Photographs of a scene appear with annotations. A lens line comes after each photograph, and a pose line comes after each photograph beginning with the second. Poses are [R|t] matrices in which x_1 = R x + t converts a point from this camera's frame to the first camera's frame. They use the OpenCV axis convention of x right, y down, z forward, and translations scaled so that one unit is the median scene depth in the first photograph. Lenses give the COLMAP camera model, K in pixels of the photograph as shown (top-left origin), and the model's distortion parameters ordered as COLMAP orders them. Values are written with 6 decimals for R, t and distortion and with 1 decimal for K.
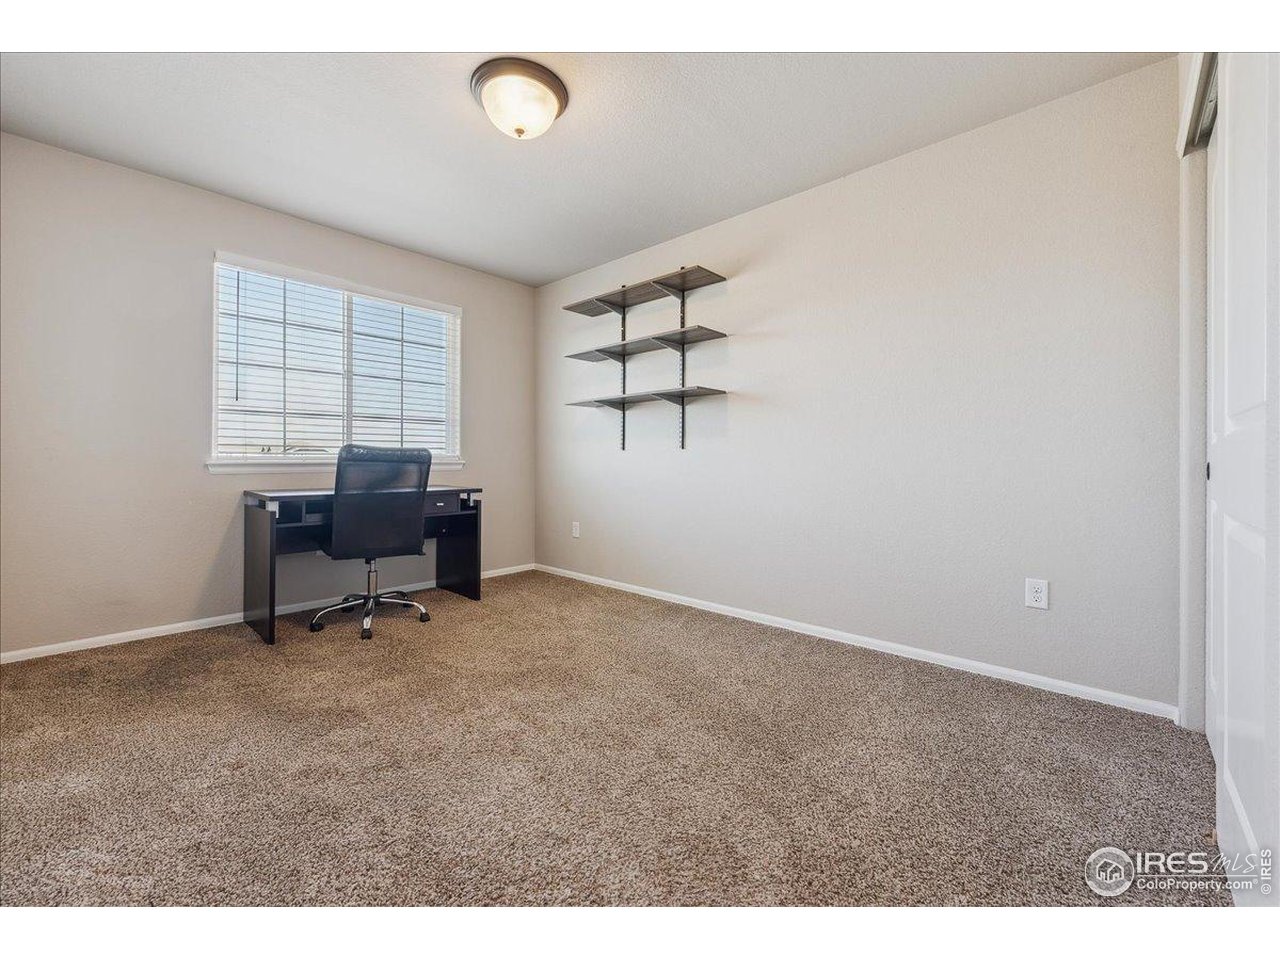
lens RADIAL K [[523.6, 0, 640.0], [0, 523.6, 480.0], [0, 0, 1]] dist [0.000529, -0.000115]
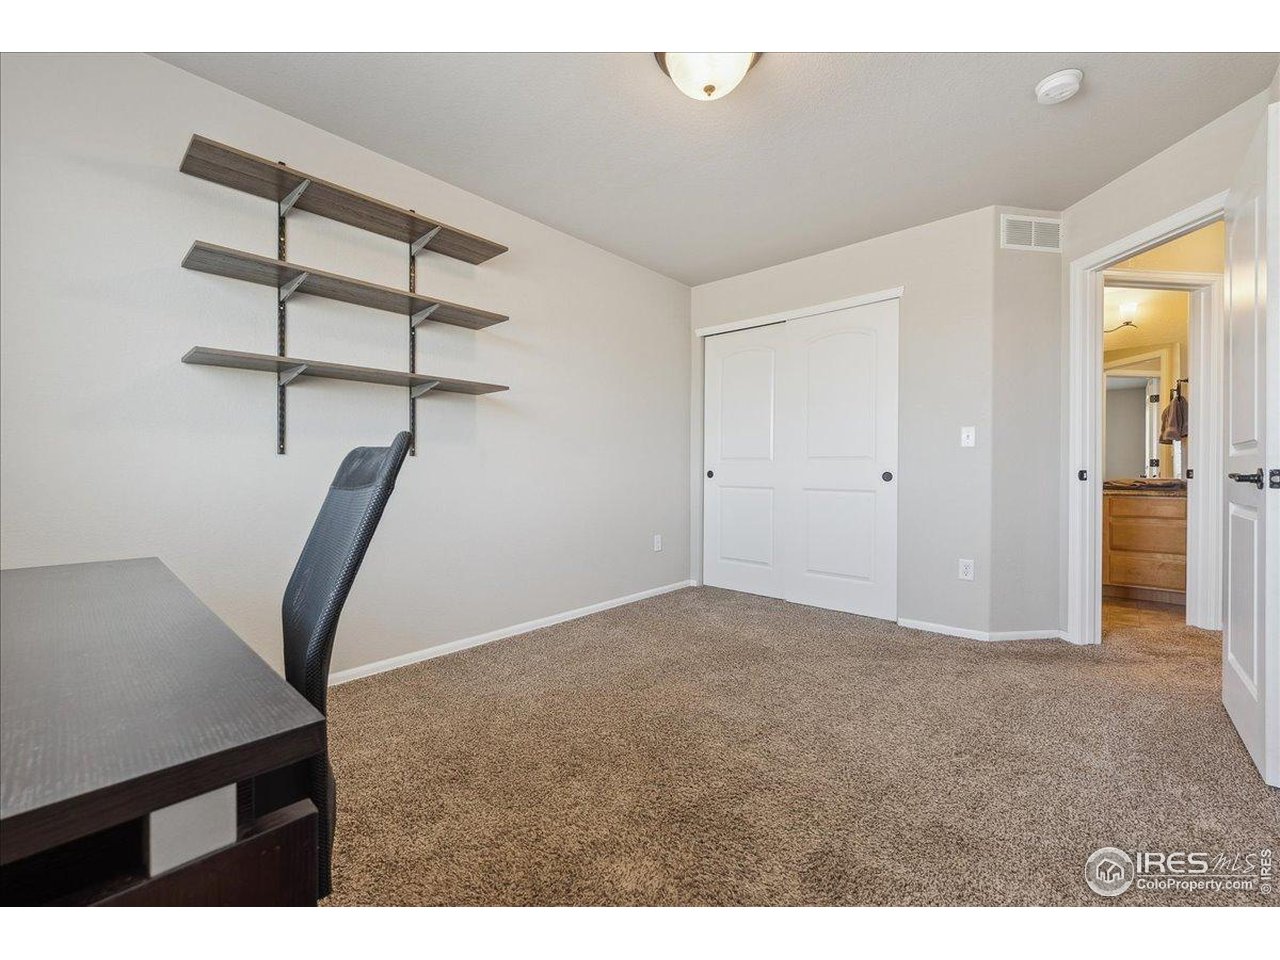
lens RADIAL K [[523.6, 0, 640.0], [0, 523.6, 480.0], [0, 0, 1]] dist [0.000529, -0.000115]
pose [[-0.022101, -0.027722, 0.999371, -0.625460], [0.031490, 0.999100, 0.028411, -0.034189], [-0.999260, 0.032098, -0.021209, 0.653104]]
